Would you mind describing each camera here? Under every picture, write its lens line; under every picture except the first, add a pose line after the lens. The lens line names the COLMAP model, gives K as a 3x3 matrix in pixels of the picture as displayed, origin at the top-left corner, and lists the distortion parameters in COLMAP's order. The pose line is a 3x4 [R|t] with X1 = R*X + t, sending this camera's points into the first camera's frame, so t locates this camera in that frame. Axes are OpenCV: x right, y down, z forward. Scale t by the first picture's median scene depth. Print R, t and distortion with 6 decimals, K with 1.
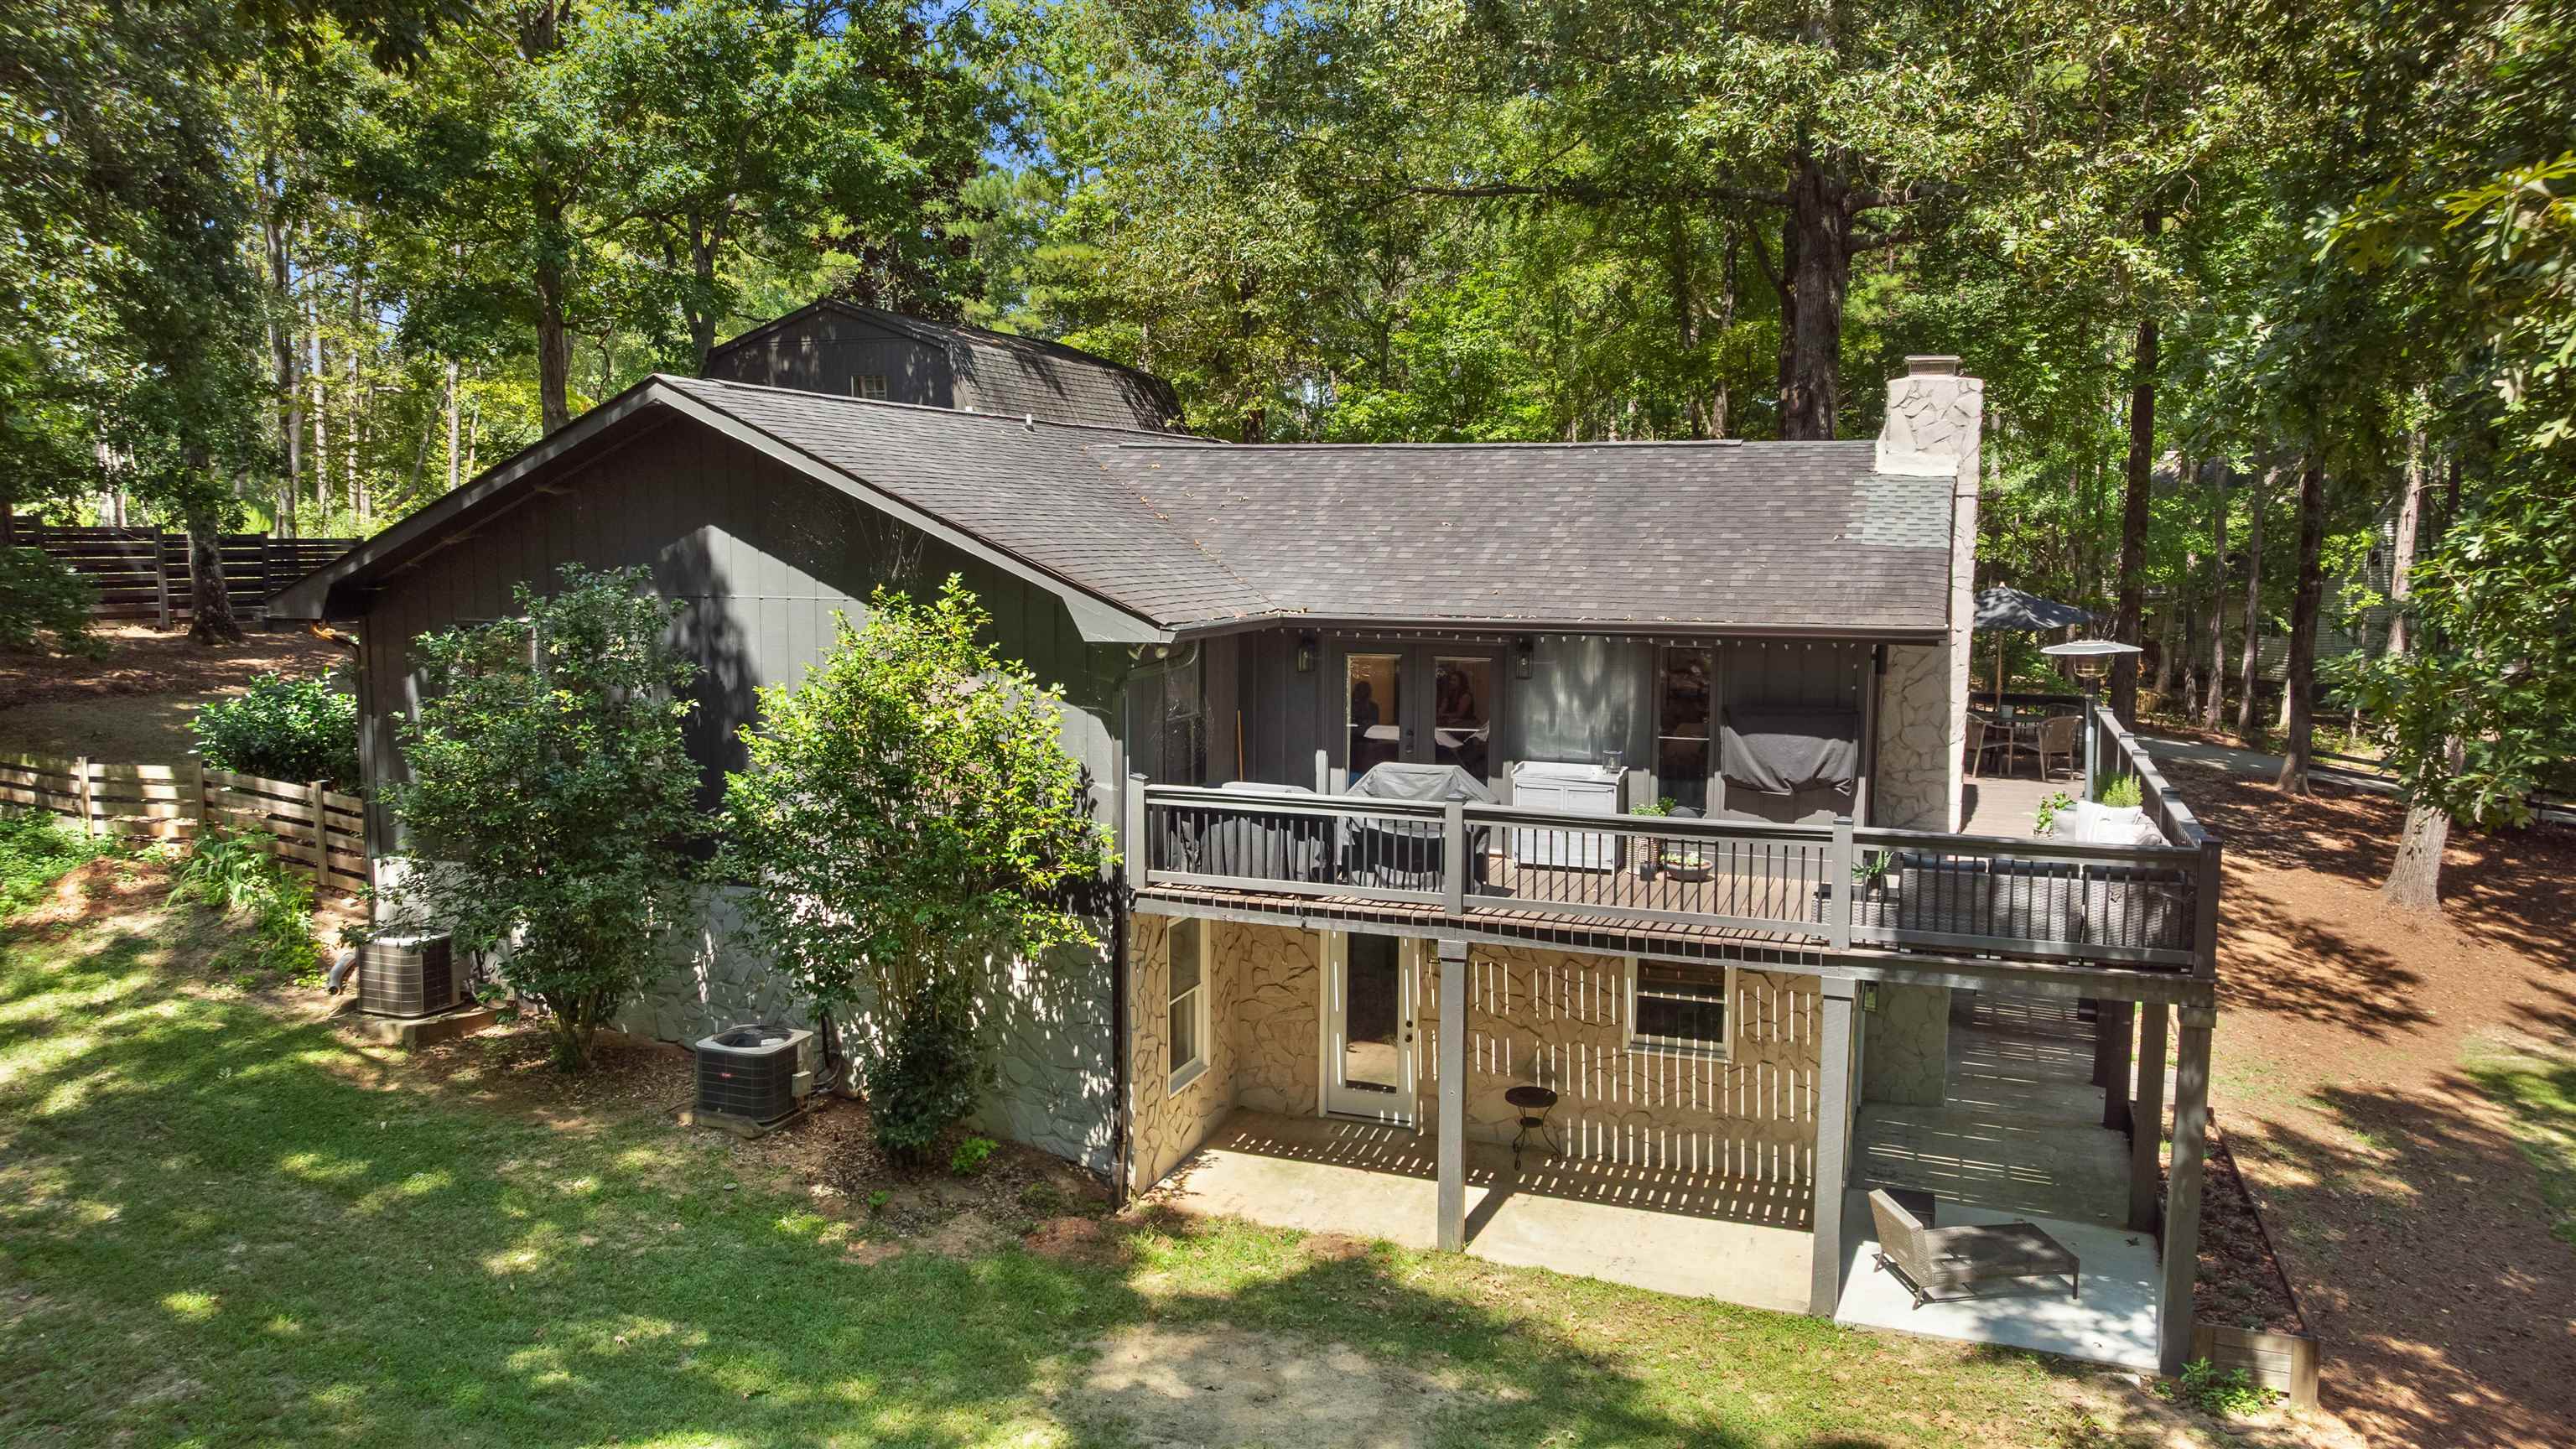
lens RADIAL K [[1824.5, 0, 1288.0], [0, 1824.5, 724.5], [0, 0, 1]] dist [-0.002203, 0.002331]
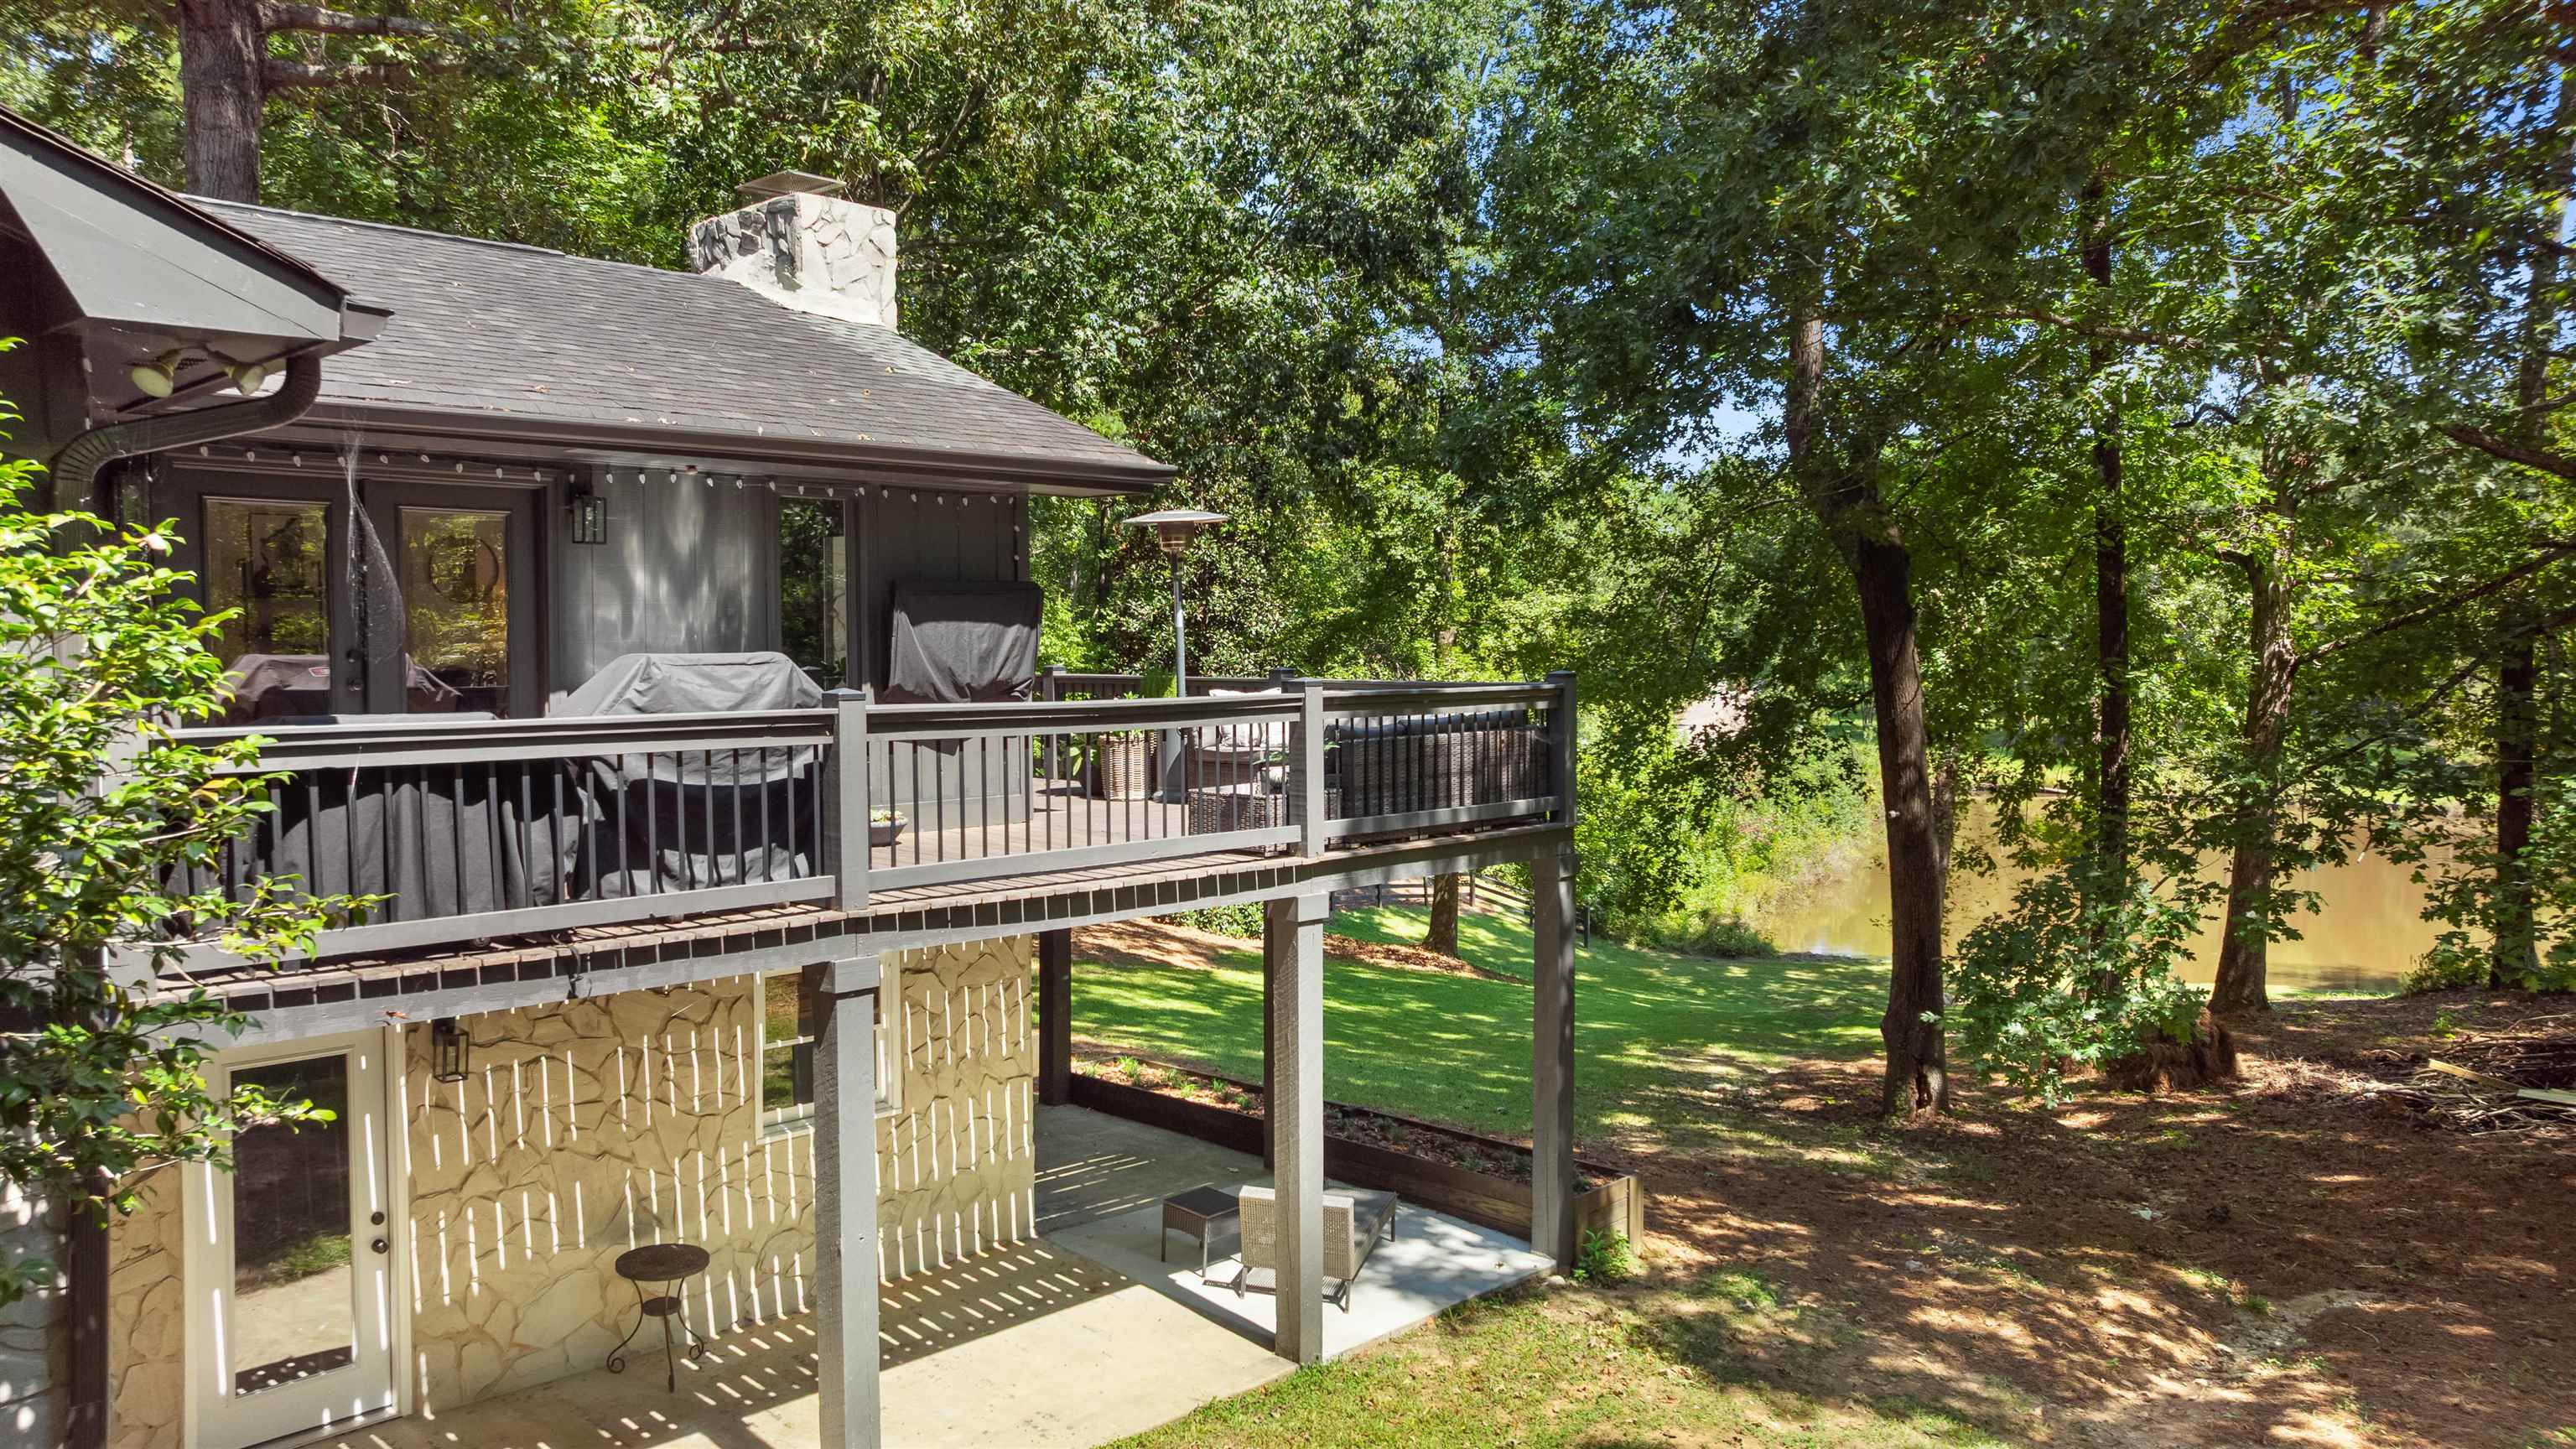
lens RADIAL K [[1824.5, 0, 1288.0], [0, 1824.5, 724.5], [0, 0, 1]] dist [-0.002203, 0.002331]
pose [[0.406896, -0.050170, 0.912096, -0.313886], [0.108330, 0.994095, 0.006353, 0.052622], [-0.907028, 0.096223, 0.409928, 0.575274]]
